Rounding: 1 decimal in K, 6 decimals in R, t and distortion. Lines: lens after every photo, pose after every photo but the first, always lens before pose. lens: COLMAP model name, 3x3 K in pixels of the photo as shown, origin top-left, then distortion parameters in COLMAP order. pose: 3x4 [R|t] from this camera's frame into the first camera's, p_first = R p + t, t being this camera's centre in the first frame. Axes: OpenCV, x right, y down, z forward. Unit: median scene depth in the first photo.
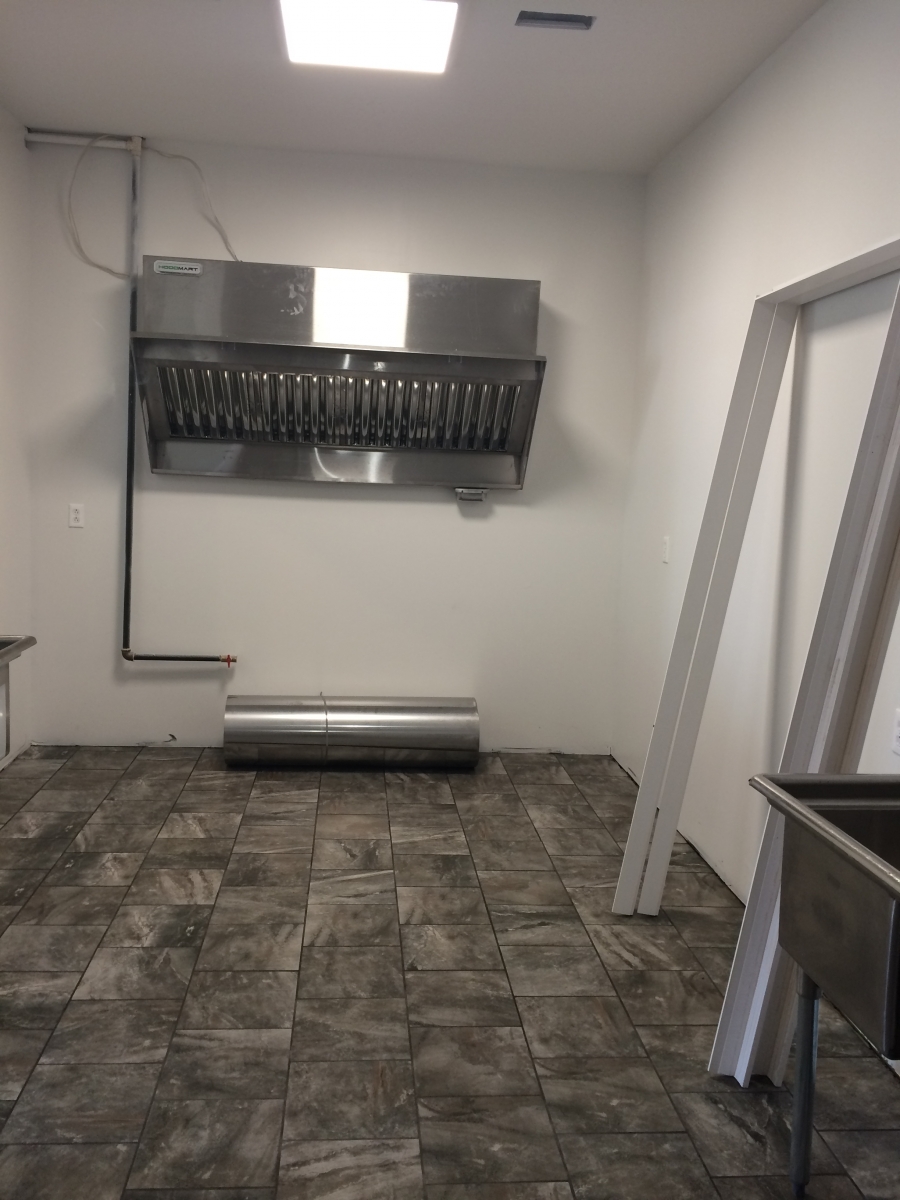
lens RADIAL K [[1015.3, 0, 455.0], [0, 1015.3, 599.8], [0, 0, 1]] dist [0.073131, -0.101568]
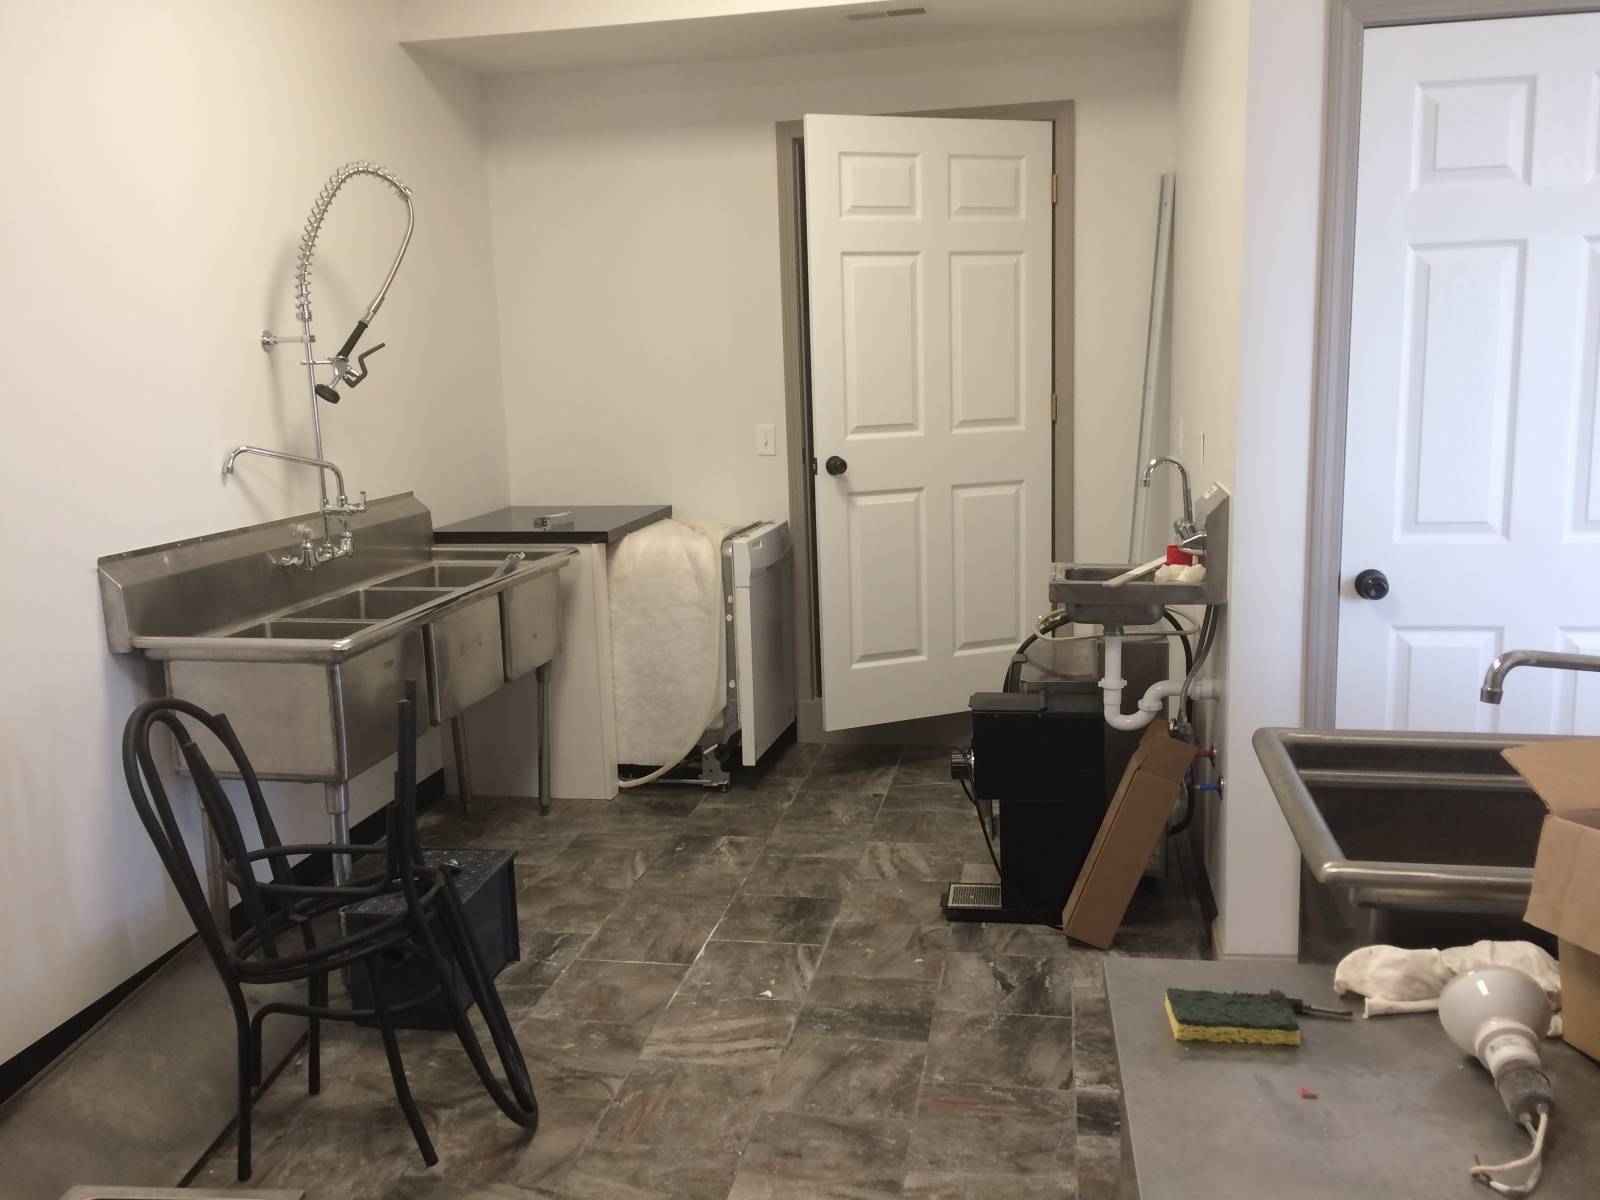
lens RADIAL K [[1362.1, 0, 797.9], [0, 1362.1, 607.4], [0, 0, 1]] dist [0.073988, -0.104134]
pose [[-0.958828, -0.059135, 0.277763, -0.390486], [0.028808, 0.952781, 0.302288, -0.199677], [-0.282523, 0.297844, -0.911850, 1.533520]]
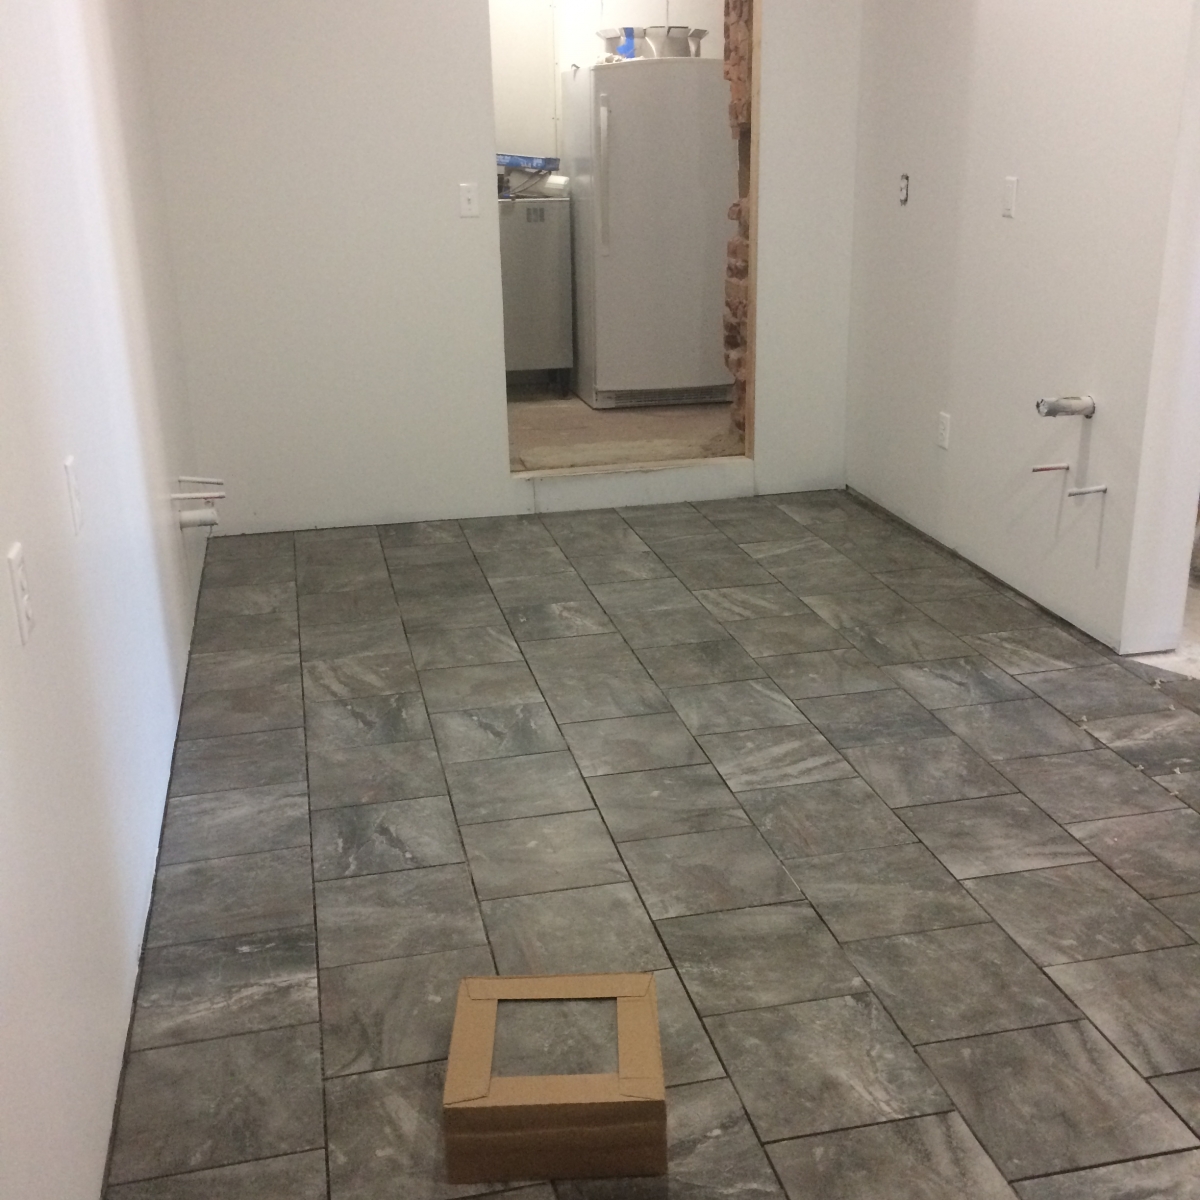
lens RADIAL K [[1366.1, 0, 599.3], [0, 1366.1, 603.9], [0, 0, 1]] dist [0.063107, -0.062481]
pose [[-0.991806, 0.022729, -0.125716, 0.197325], [-0.034504, 0.899818, 0.434898, -0.165098], [0.123006, 0.435672, -0.891661, 1.604489]]
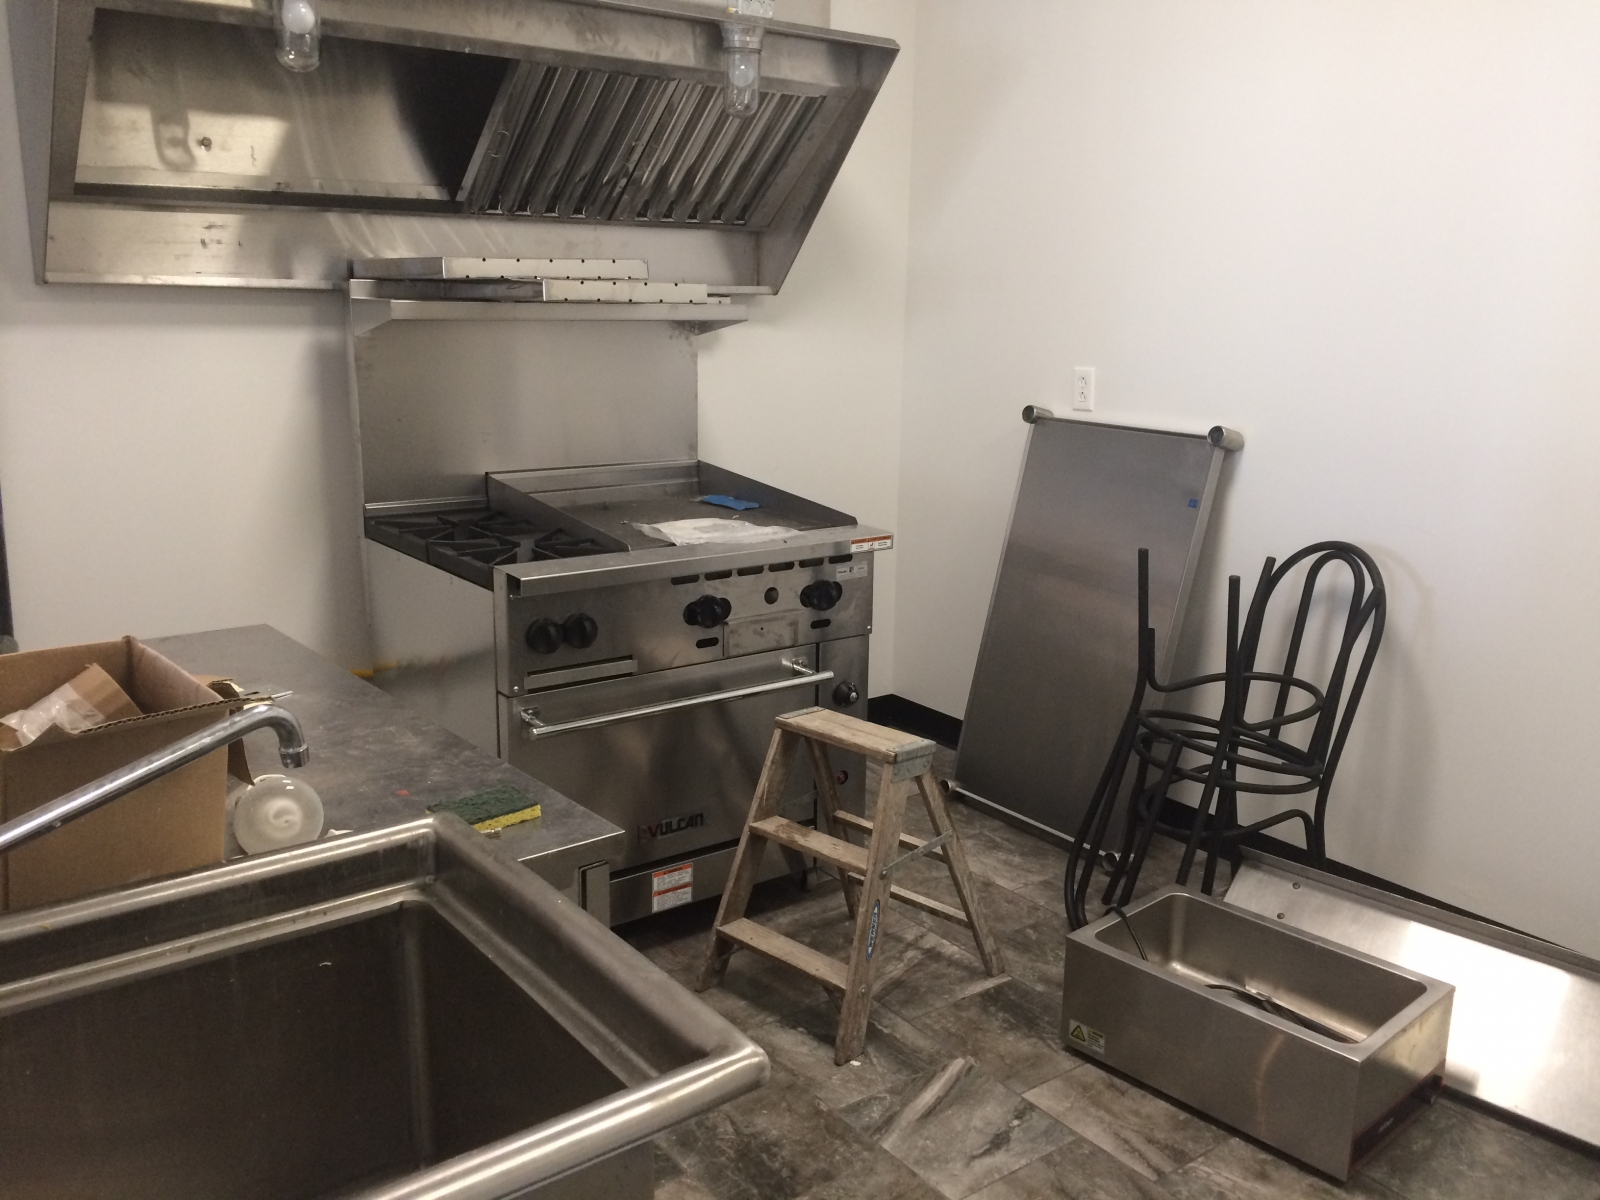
lens RADIAL K [[1362.1, 0, 797.9], [0, 1362.1, 607.4], [0, 0, 1]] dist [0.073988, -0.104134]
pose [[0.855820, -0.149535, 0.495188, -0.560936], [0.084886, 0.984926, 0.150717, -0.090394], [-0.510261, -0.086952, 0.855612, 0.595354]]
